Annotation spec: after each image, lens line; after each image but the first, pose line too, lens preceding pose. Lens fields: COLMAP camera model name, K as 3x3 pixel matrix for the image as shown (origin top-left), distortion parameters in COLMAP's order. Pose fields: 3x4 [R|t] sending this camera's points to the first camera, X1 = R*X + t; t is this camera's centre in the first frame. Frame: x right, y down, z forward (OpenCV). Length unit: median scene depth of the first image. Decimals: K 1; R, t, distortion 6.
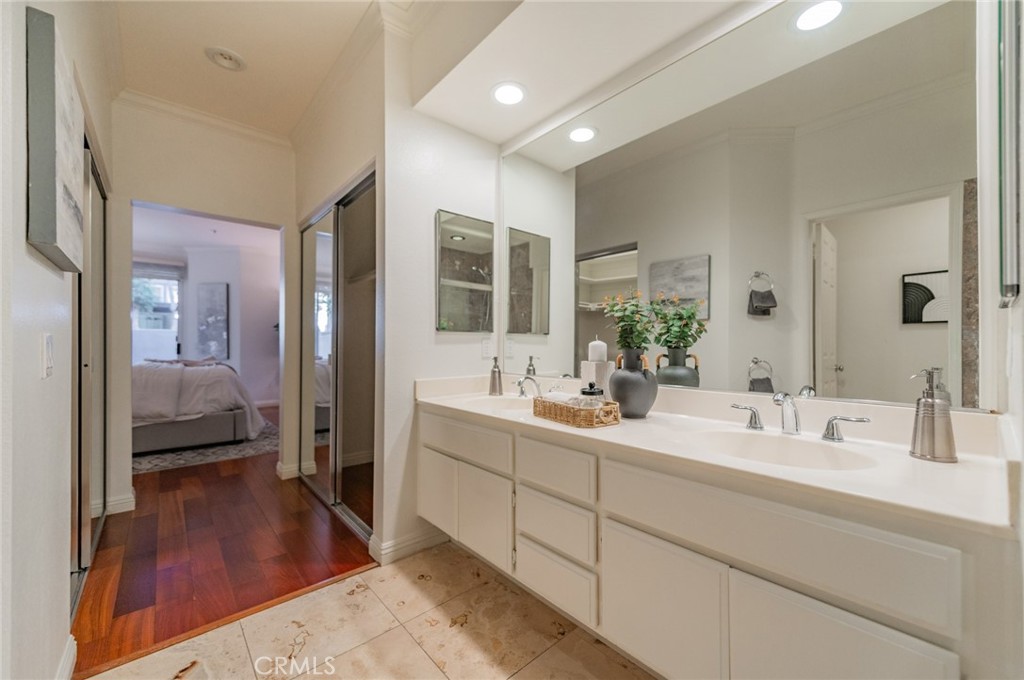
lens RADIAL K [[397.4, 0, 512.4], [0, 397.4, 342.8], [0, 0, 1]] dist [0.009726, -0.000143]
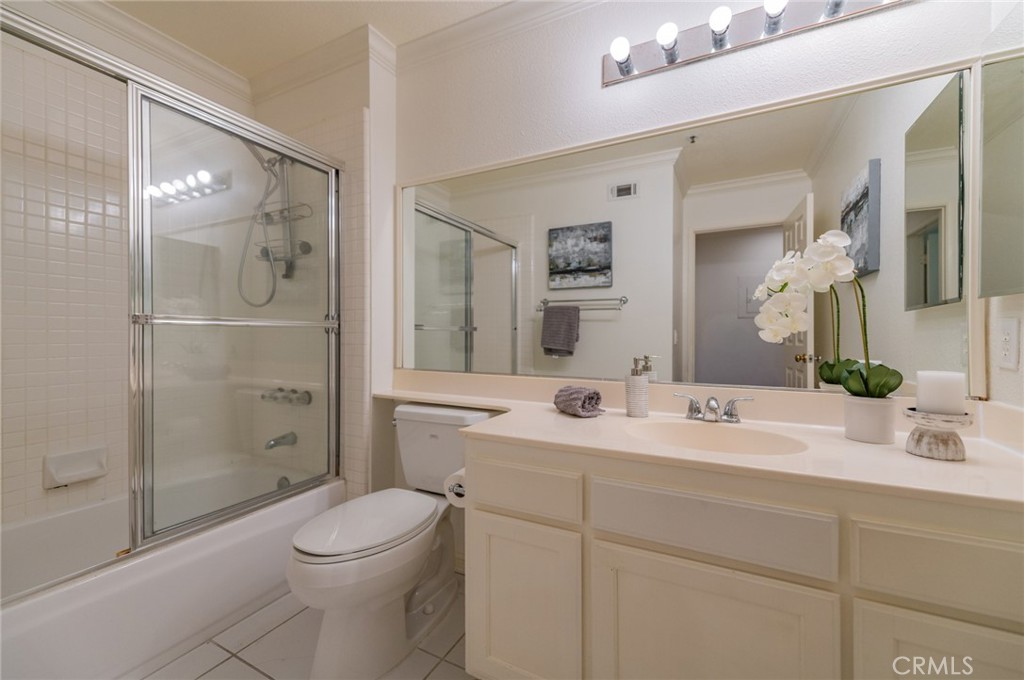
lens RADIAL K [[397.4, 0, 518.2], [0, 397.4, 337.8], [0, 0, 1]] dist [0.009726, -0.000143]
pose [[0.924207, 0.000340, 0.381892, -0.246936], [-0.003269, 0.999970, 0.007020, -0.000681], [-0.381878, -0.007736, 0.924180, 0.264264]]
